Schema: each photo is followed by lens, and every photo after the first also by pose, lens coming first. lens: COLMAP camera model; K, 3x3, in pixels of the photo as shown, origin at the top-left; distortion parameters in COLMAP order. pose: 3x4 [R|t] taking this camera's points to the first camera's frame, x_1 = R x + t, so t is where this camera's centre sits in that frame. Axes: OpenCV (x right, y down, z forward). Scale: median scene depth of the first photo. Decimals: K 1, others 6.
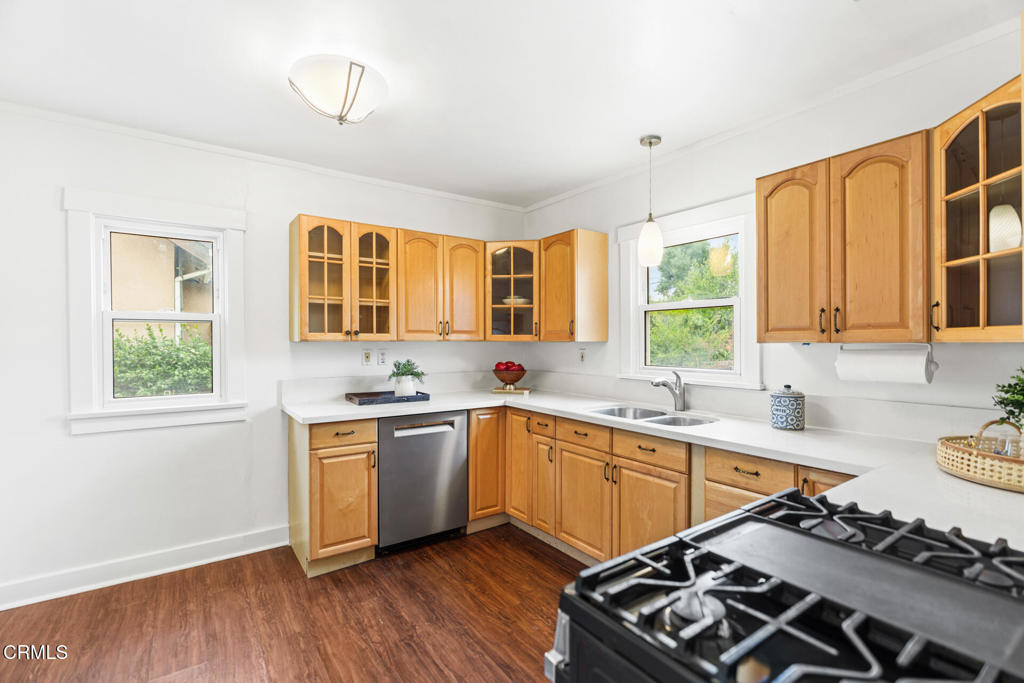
lens RADIAL K [[463.9, 0, 510.1], [0, 463.9, 339.3], [0, 0, 1]] dist [-0.001416, 0.000176]
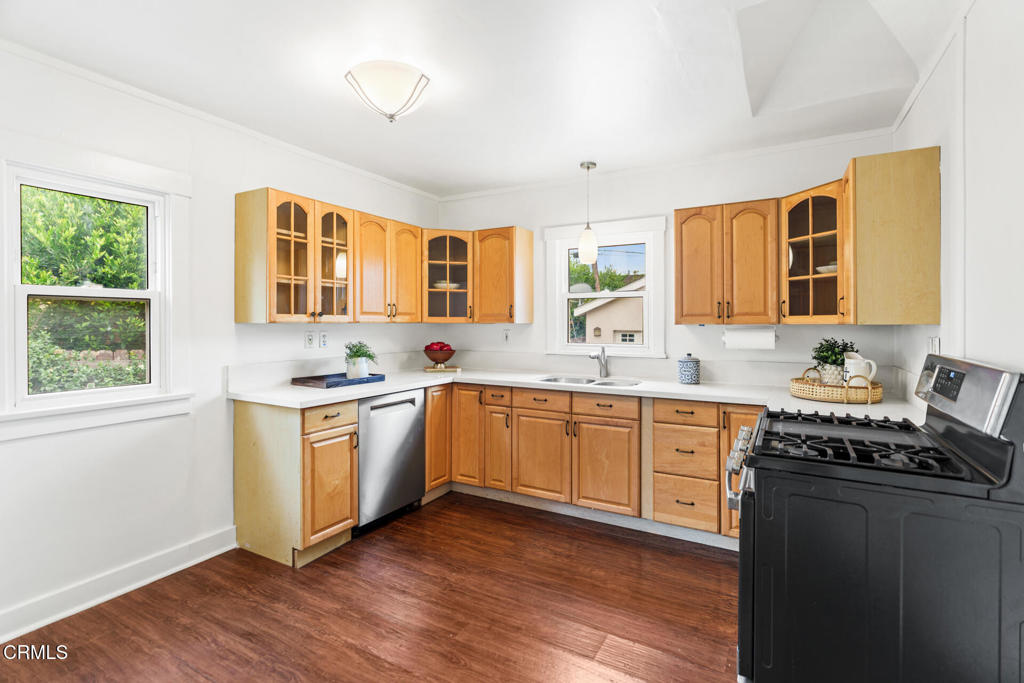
lens RADIAL K [[483.3, 0, 515.5], [0, 483.3, 315.9], [0, 0, 1]] dist [0.001176, 0.000453]
pose [[0.900986, 0.006516, 0.433799, -0.426121], [-0.002599, 0.999950, -0.009621, -0.002278], [-0.433840, 0.007541, 0.900958, -0.098893]]
